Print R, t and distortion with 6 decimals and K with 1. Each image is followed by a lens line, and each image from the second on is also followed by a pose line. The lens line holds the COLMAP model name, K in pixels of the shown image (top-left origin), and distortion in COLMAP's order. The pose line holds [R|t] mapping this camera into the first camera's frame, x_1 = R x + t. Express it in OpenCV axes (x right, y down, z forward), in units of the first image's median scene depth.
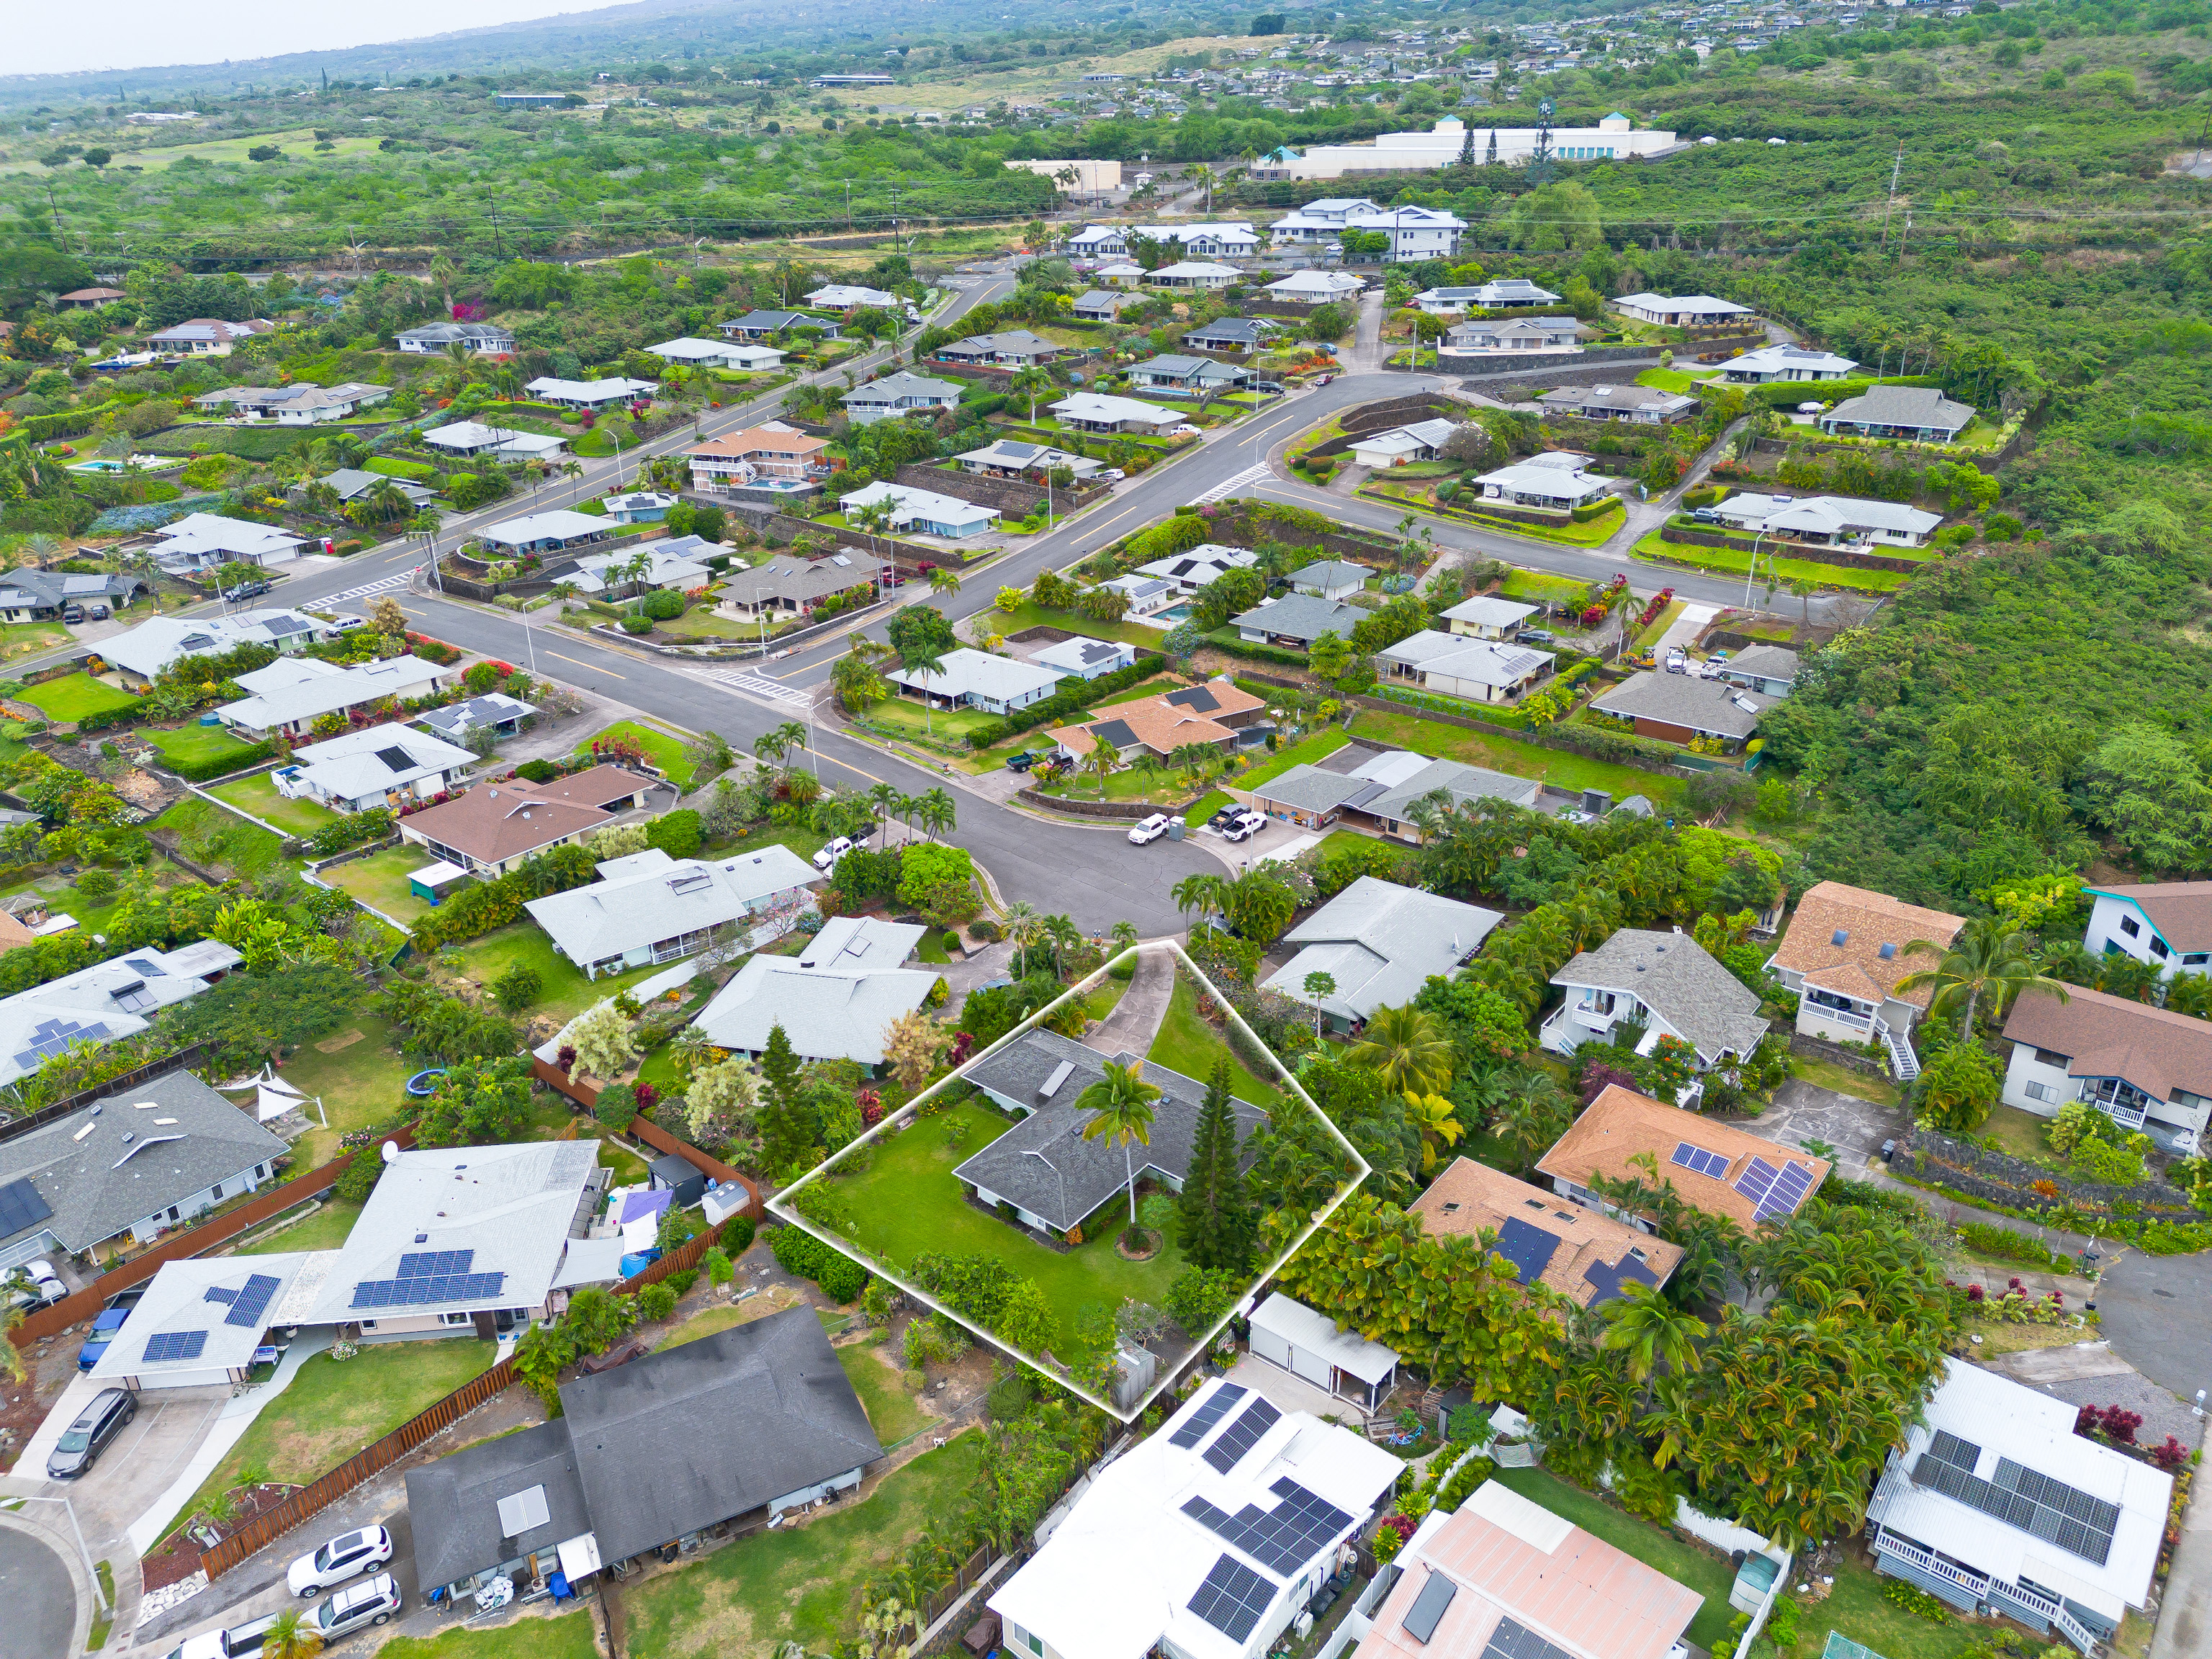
lens RADIAL K [[1534.1, 0, 1106.0], [0, 1534.1, 829.5], [0, 0, 1]] dist [0.067614, -0.061007]
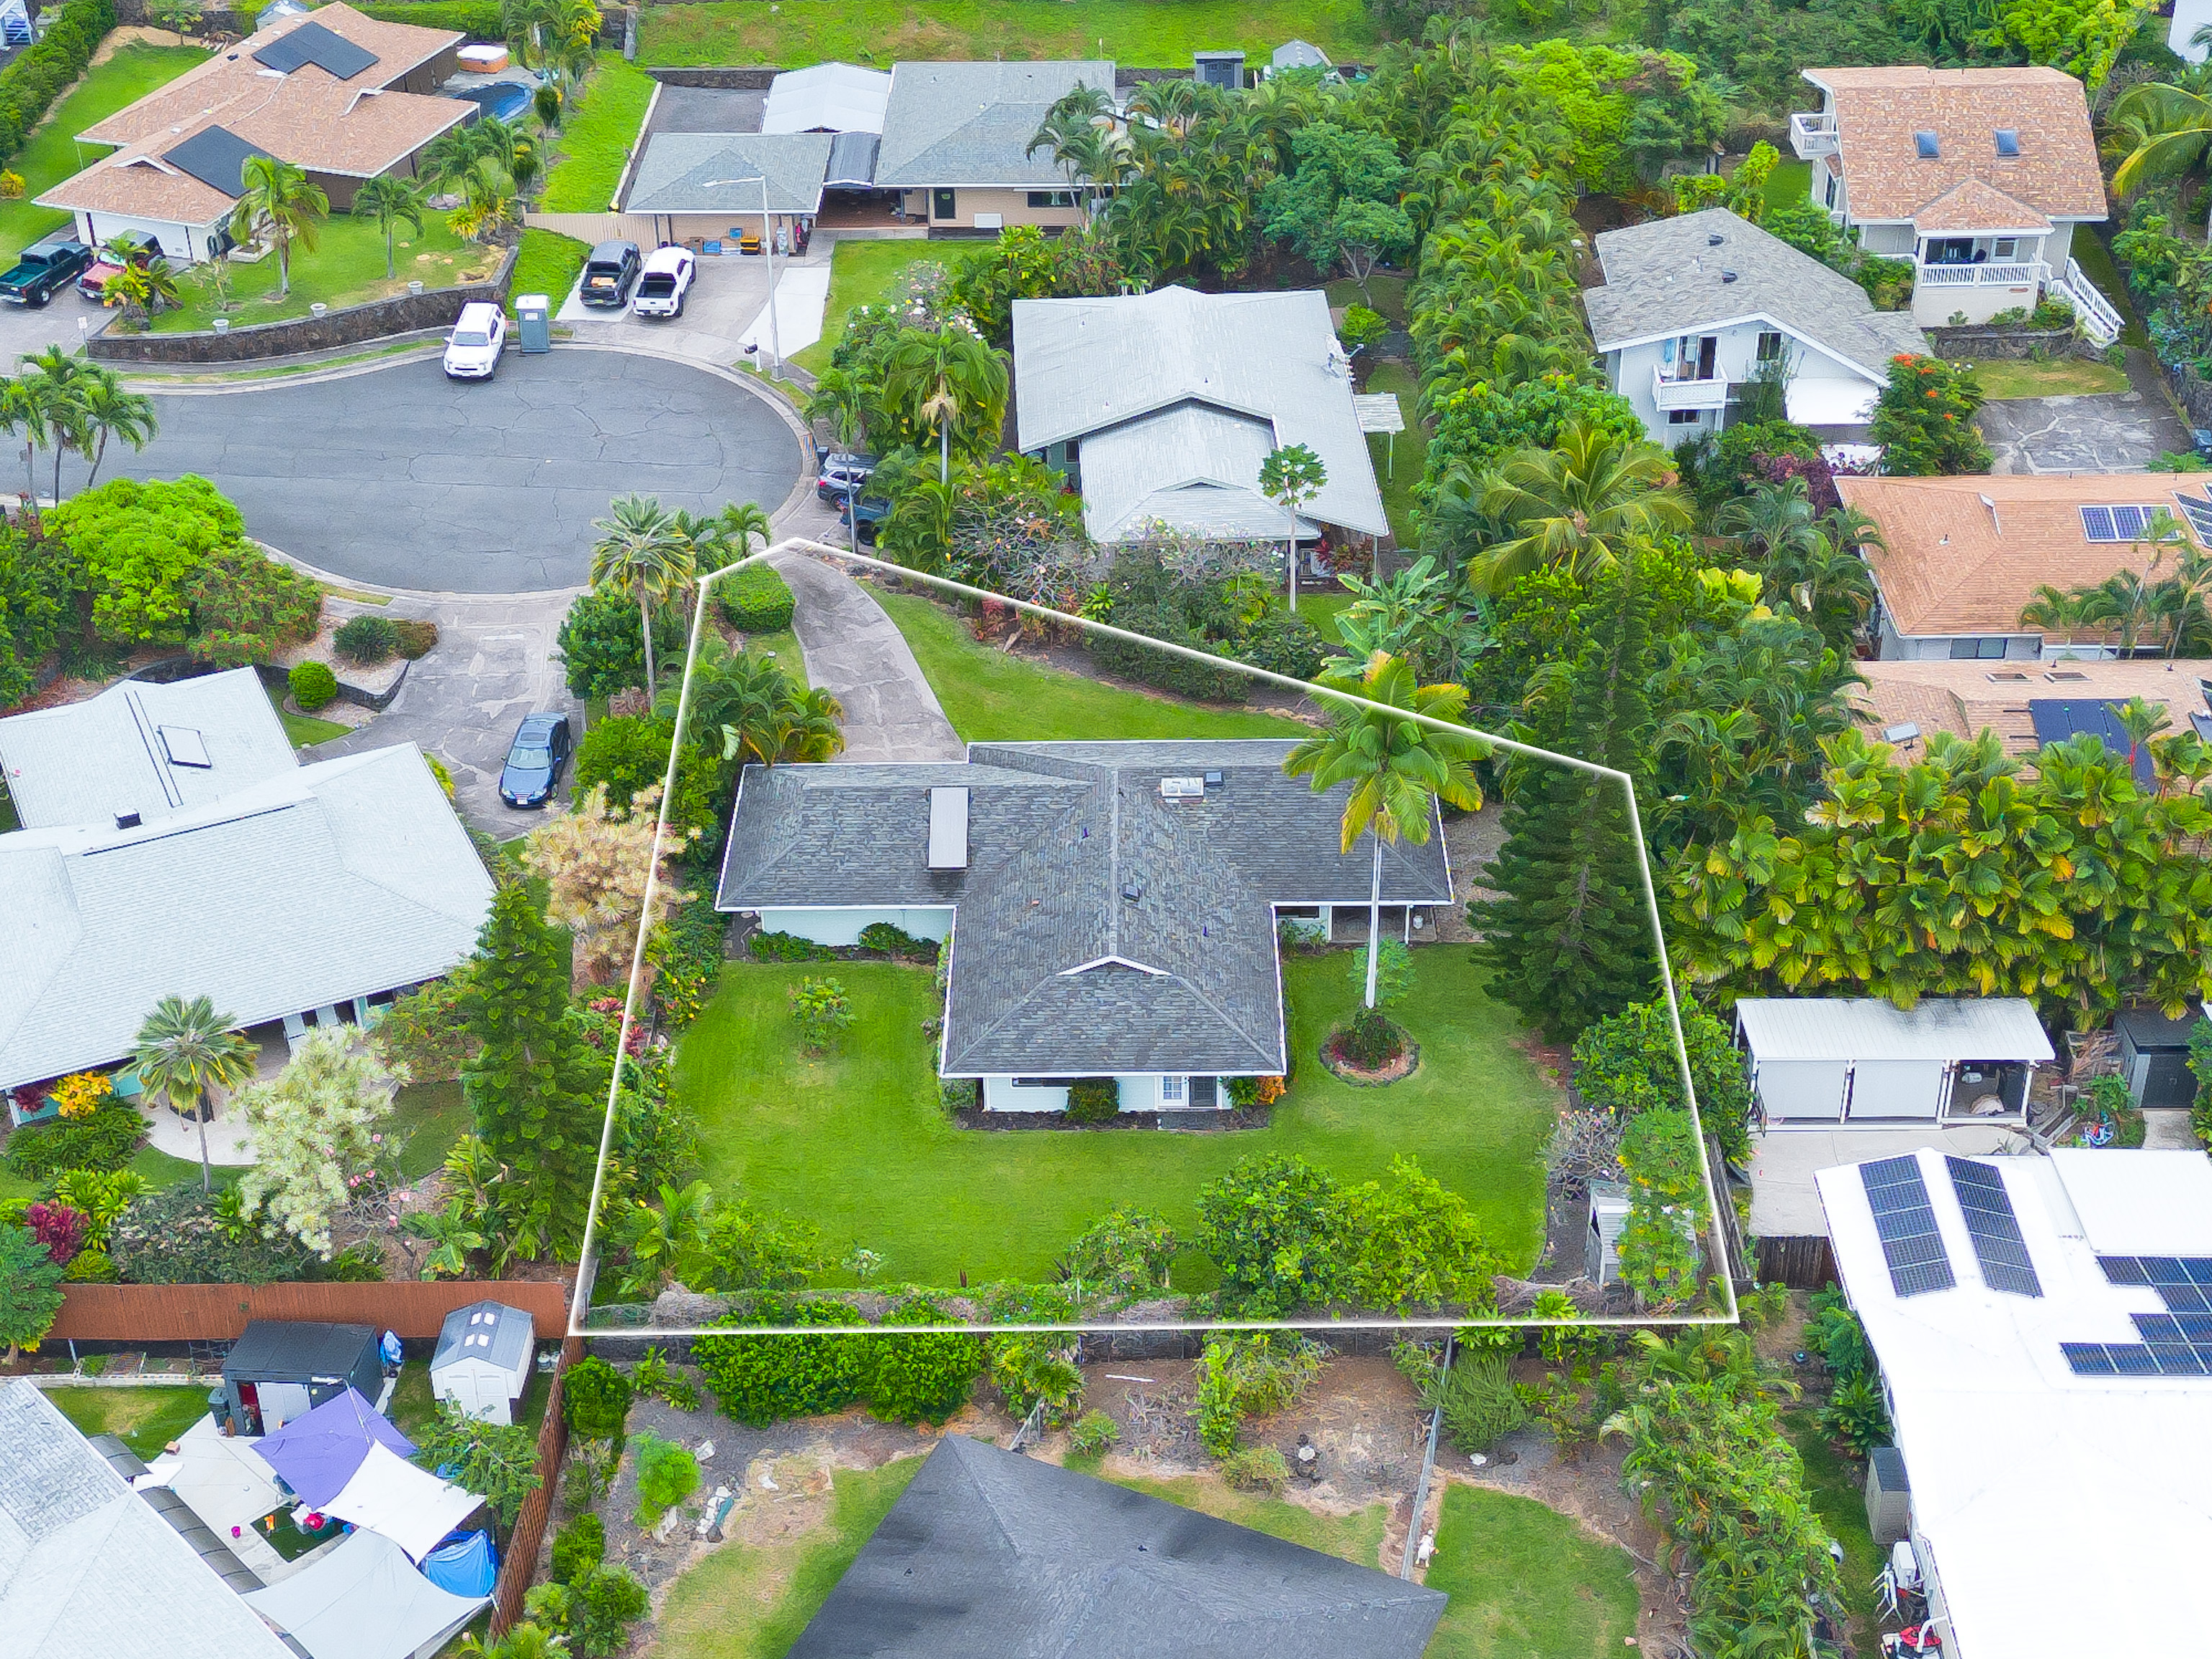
lens RADIAL K [[3042.8, 0, 1106.0], [0, 3042.8, 829.5], [0, 0, 1]] dist [0.124199, -0.065946]
pose [[0.789314, -0.334622, 0.514792, -0.384380], [0.259167, 0.941662, 0.214722, -0.012344], [-0.556611, -0.036067, 0.829990, 0.209800]]
